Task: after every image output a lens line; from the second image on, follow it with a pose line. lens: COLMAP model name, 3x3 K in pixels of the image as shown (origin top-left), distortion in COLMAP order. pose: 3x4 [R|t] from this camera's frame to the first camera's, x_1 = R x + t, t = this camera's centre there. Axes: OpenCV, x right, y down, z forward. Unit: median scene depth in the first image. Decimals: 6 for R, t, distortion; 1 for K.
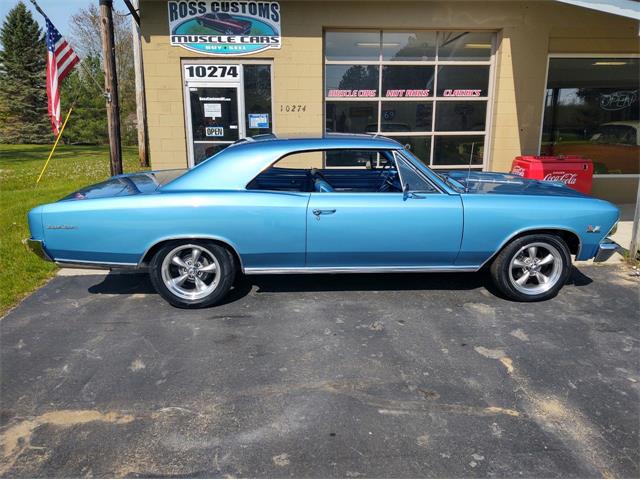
lens RADIAL K [[488.7, 0, 321.6], [0, 488.7, 234.1], [0, 0, 1]] dist [0.013733, -0.023134]
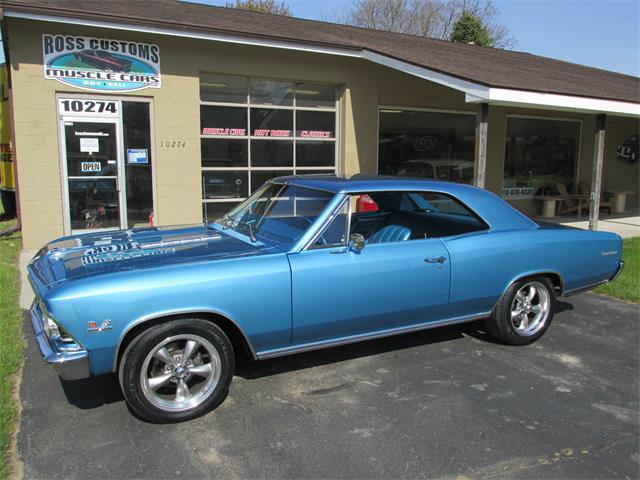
lens RADIAL K [[535.1, 0, 323.0], [0, 535.1, 239.0], [0, 0, 1]] dist [-0.037608, 0.015502]
pose [[0.901292, -0.055519, 0.429641, -0.279529], [0.088444, 0.994447, -0.057031, 0.036471], [-0.424089, 0.089401, 0.901197, -0.141108]]
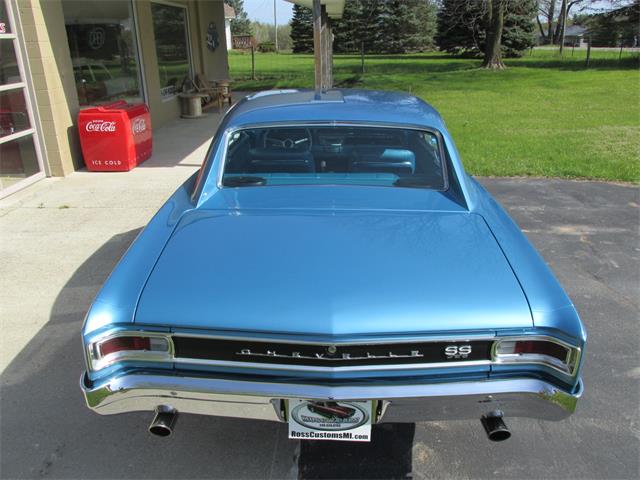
lens RADIAL K [[535.1, 0, 323.7], [0, 535.1, 239.0], [0, 0, 1]] dist [-0.037608, 0.015502]
pose [[0.078401, -0.352392, 0.932563, -0.490157], [0.243362, 0.913907, 0.324883, -0.158340], [-0.966762, 0.201479, 0.157410, 0.544171]]
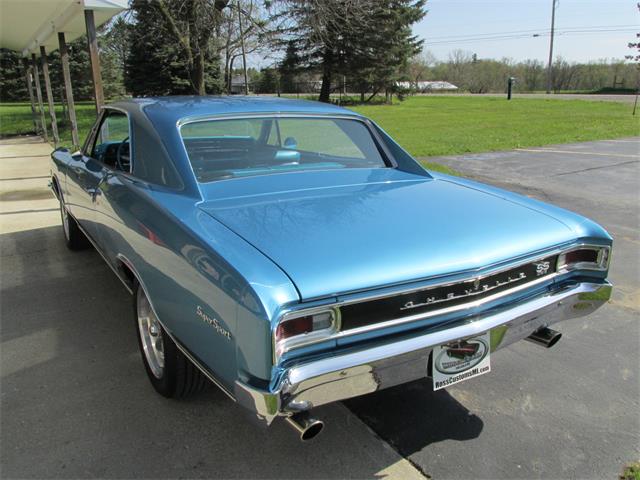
lens RADIAL K [[535.1, 0, 321.6], [0, 535.1, 236.7], [0, 0, 1]] dist [-0.037608, 0.015502]
pose [[-0.477974, -0.235267, 0.846281, -0.459175], [0.206020, 0.906559, 0.368383, -0.162642], [-0.853872, 0.350428, -0.384842, 0.731968]]
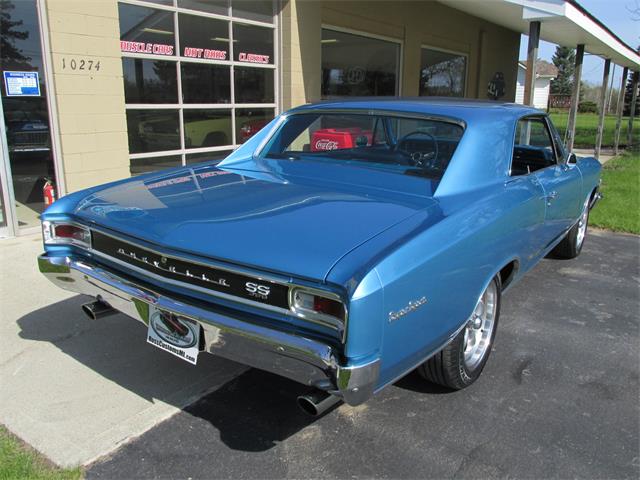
lens RADIAL K [[535.1, 0, 321.6], [0, 535.1, 236.8], [0, 0, 1]] dist [-0.037608, 0.015502]
pose [[0.621309, -0.185461, 0.761301, -0.438673], [0.165924, 0.980693, 0.103494, -0.064558], [-0.765796, 0.062016, 0.640086, 0.364054]]
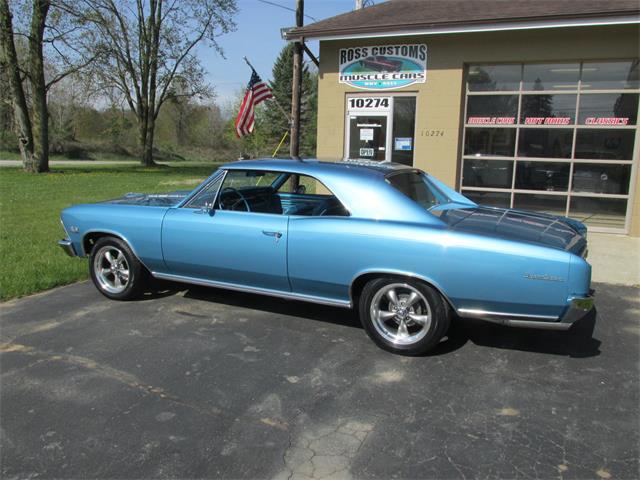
lens RADIAL K [[535.1, 0, 318.6], [0, 535.1, 236.6], [0, 0, 1]] dist [-0.037608, 0.015502]
pose [[0.882823, 0.099120, -0.459129, 0.311724], [-0.126261, 0.991582, -0.028707, 0.049543], [0.452418, 0.083313, 0.887906, -0.202736]]
